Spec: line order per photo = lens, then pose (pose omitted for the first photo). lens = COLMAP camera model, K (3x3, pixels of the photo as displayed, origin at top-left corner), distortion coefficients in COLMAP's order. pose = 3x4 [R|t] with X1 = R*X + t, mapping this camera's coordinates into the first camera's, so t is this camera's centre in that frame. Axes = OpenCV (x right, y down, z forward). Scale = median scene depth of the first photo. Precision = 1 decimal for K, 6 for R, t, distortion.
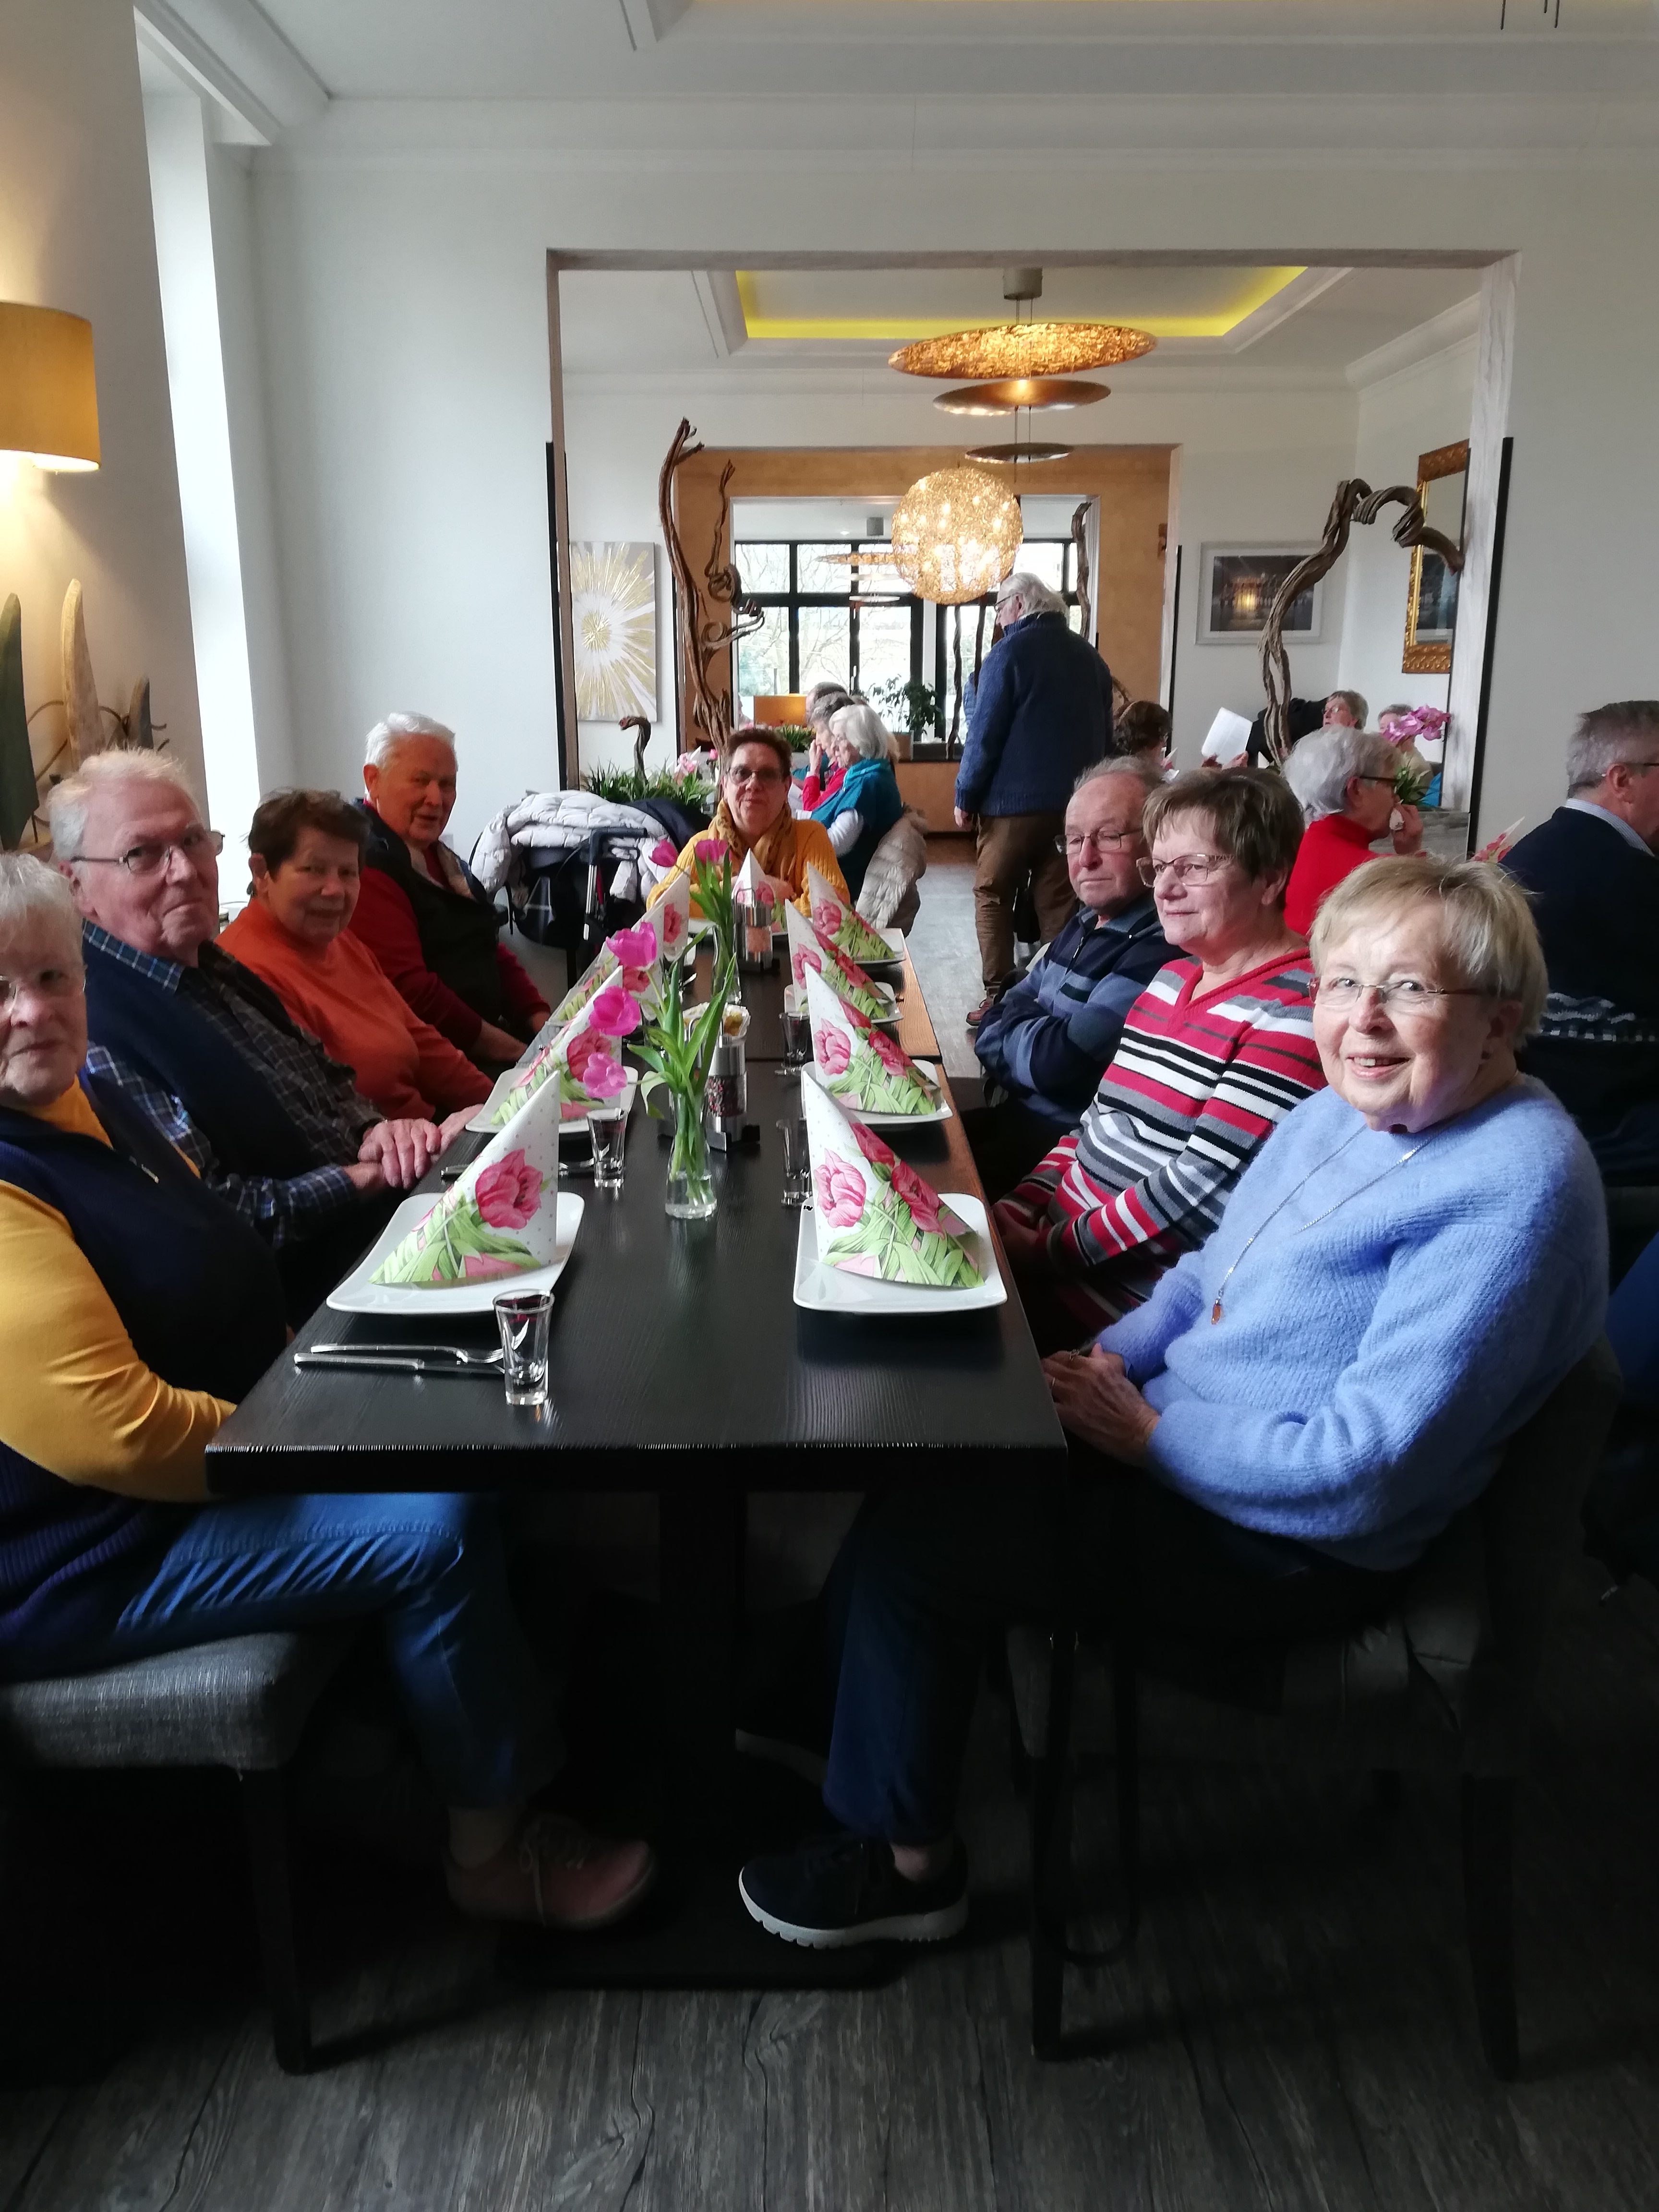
lens RADIAL K [[1668.2, 0, 809.9], [0, 1668.2, 1097.3], [0, 0, 1]] dist [0.108465, -0.193186]
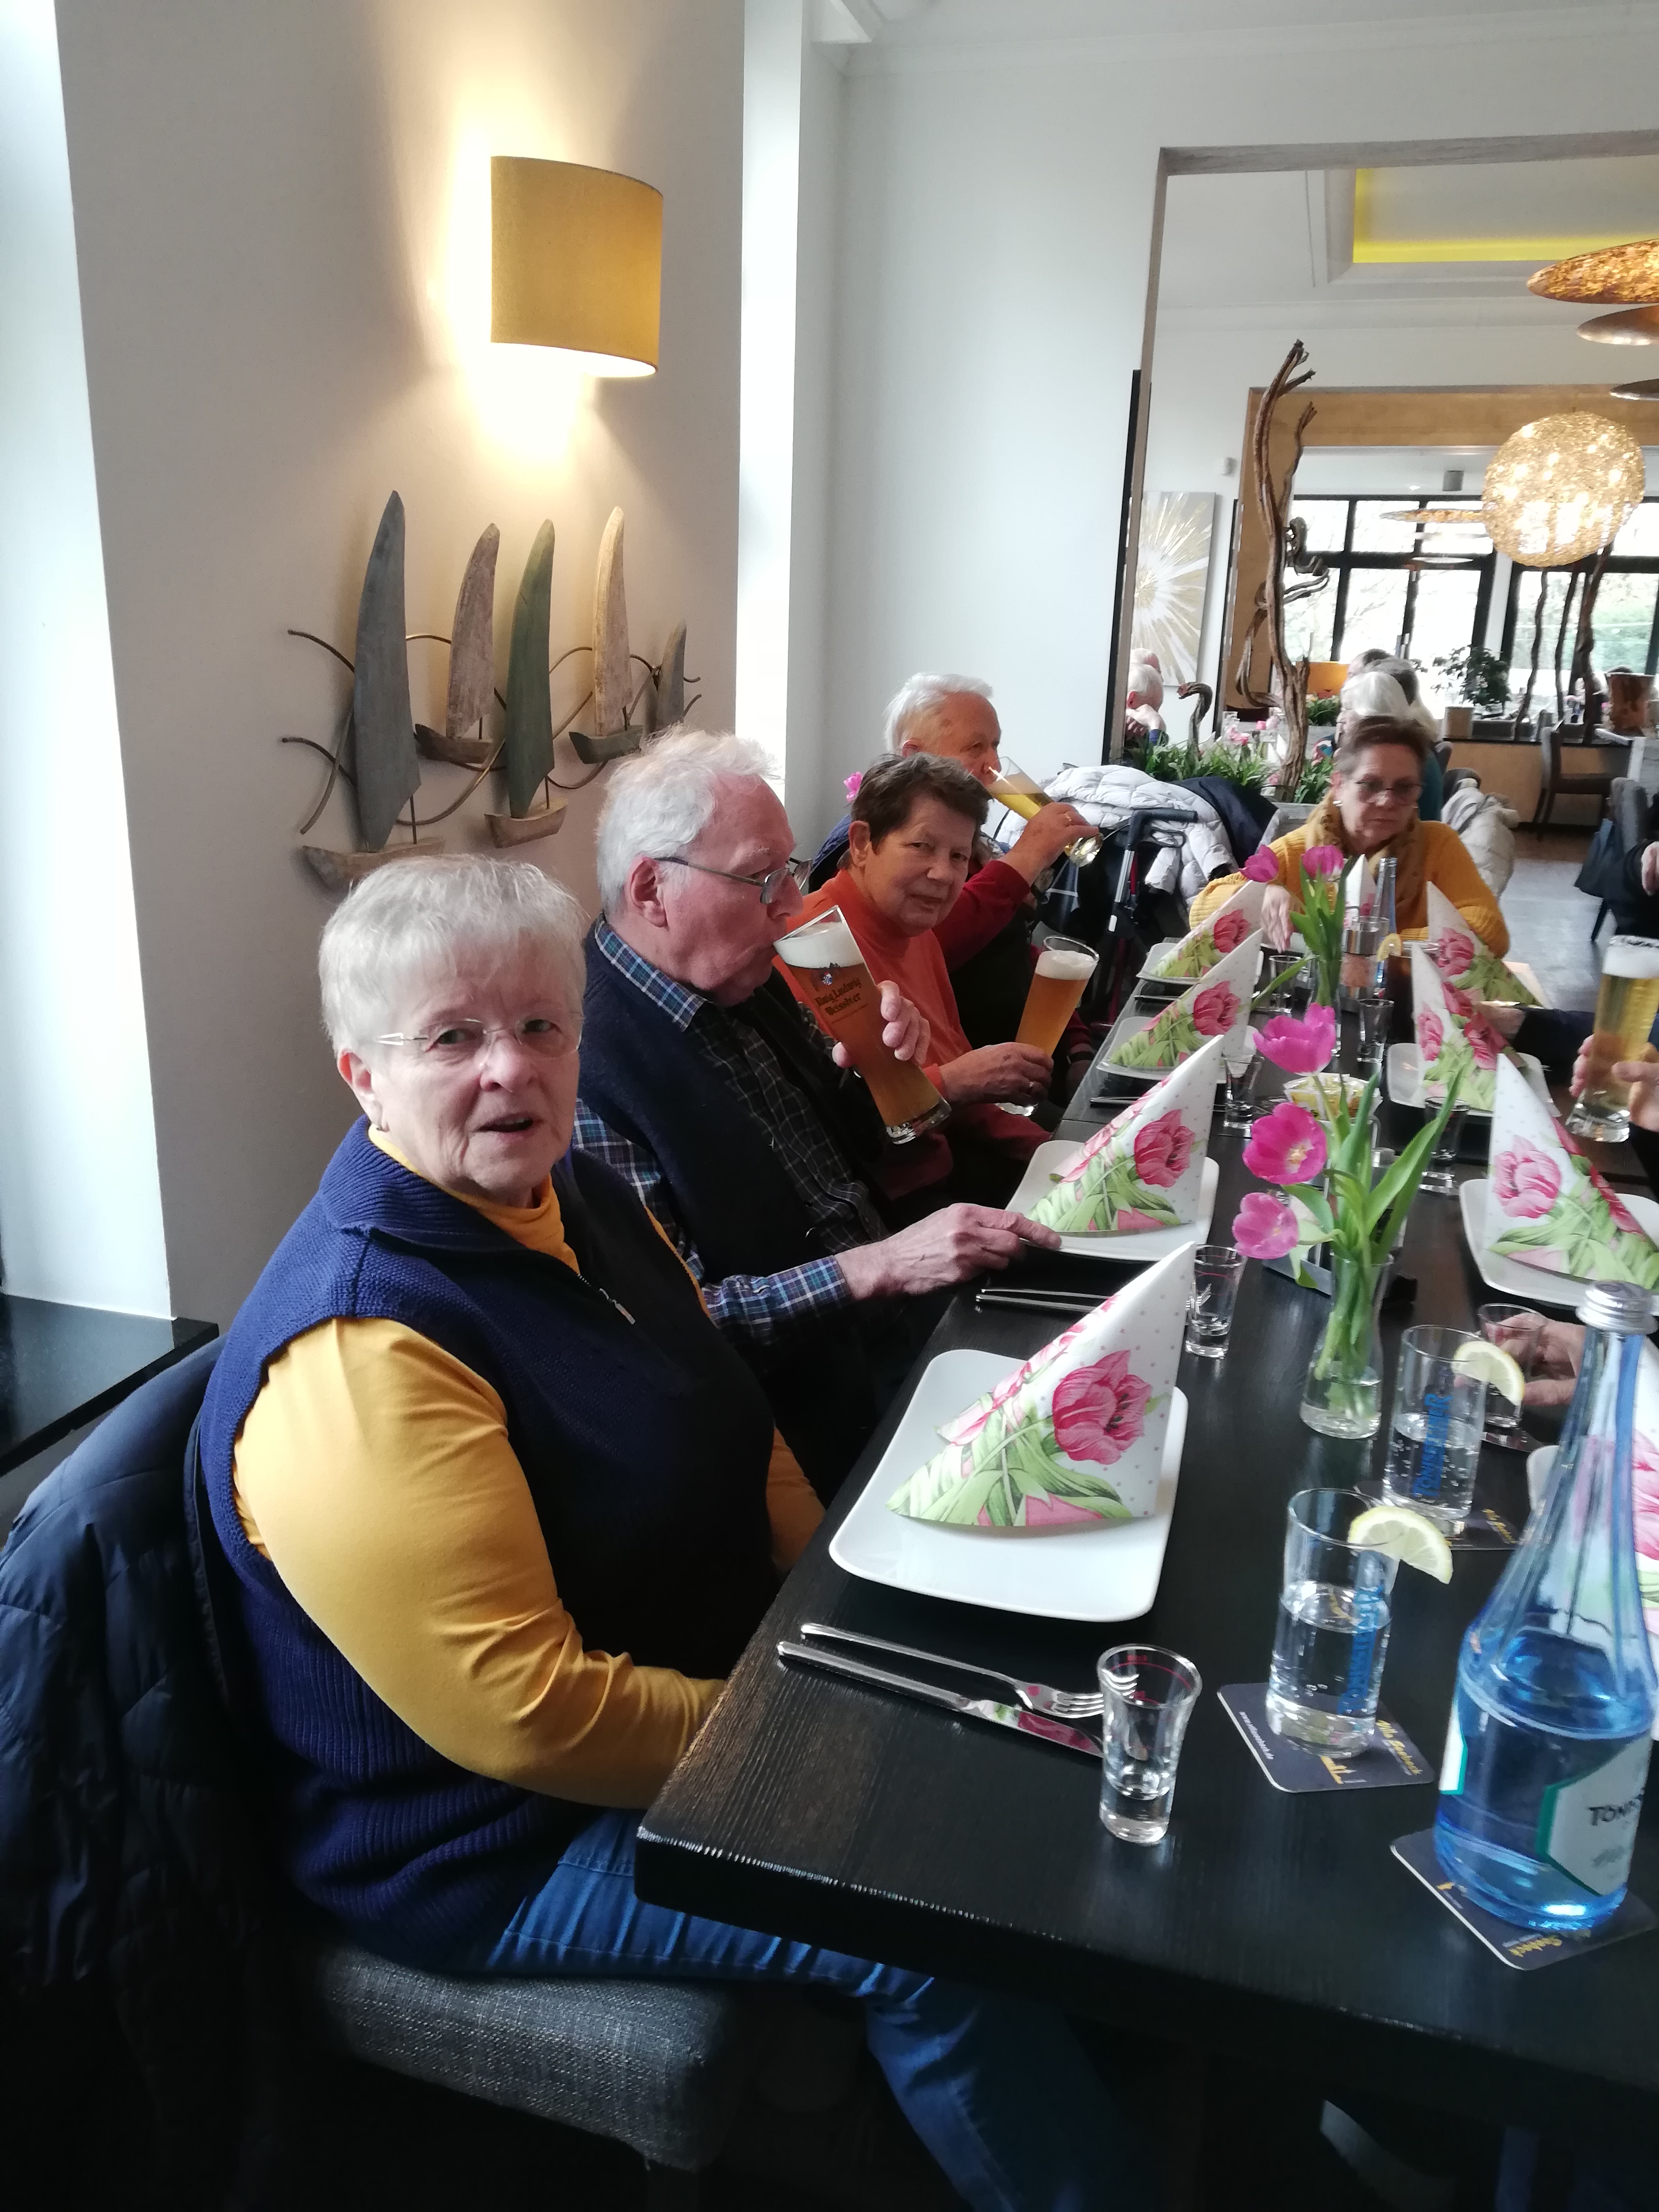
lens RADIAL K [[1654.2, 0, 824.4], [0, 1654.2, 1101.5], [0, 0, 1]] dist [0.066646, -0.083732]
pose [[0.958797, 0.110011, -0.261927, -0.037968], [-0.102668, 0.993845, 0.041600, -0.024749], [0.264891, -0.012994, 0.964191, 0.101232]]
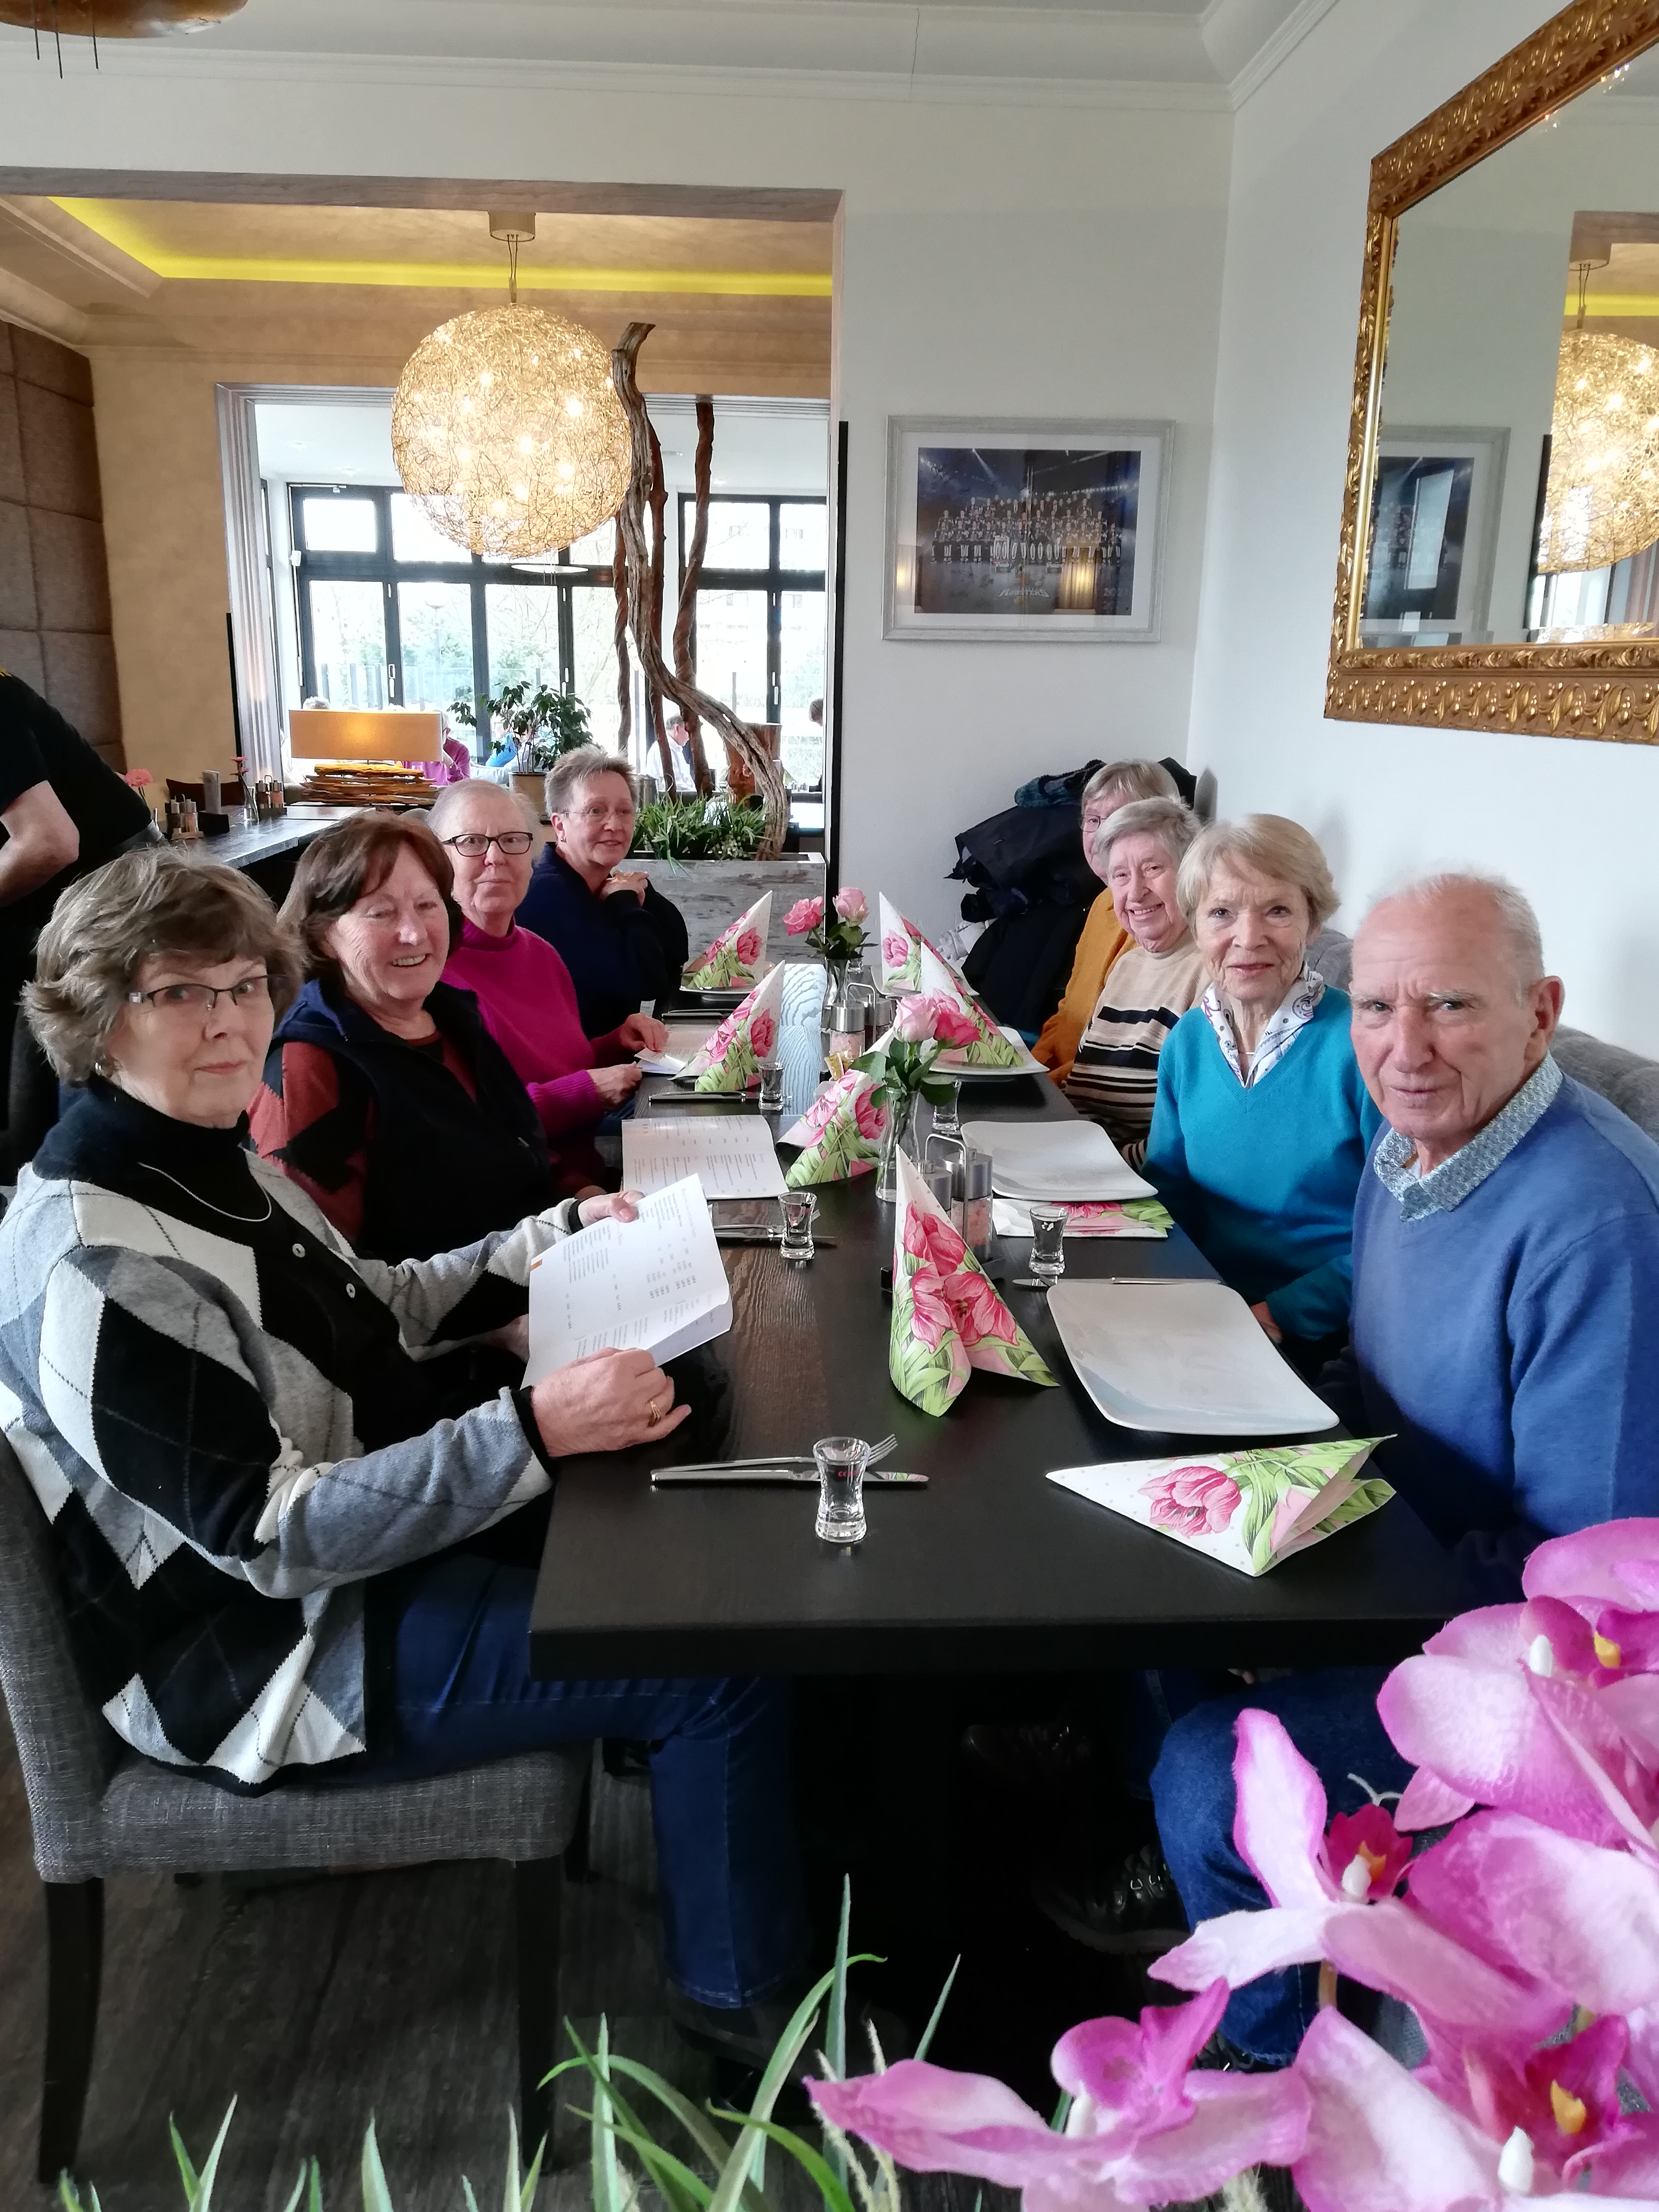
lens RADIAL K [[1654.2, 0, 824.4], [0, 1654.2, 1101.5], [0, 0, 1]] dist [0.066646, -0.083732]
pose [[0.998383, 0.005655, 0.056567, 0.329128], [-0.005934, 0.999971, 0.004774, -0.255209], [-0.056538, -0.005102, 0.998387, 0.957458]]
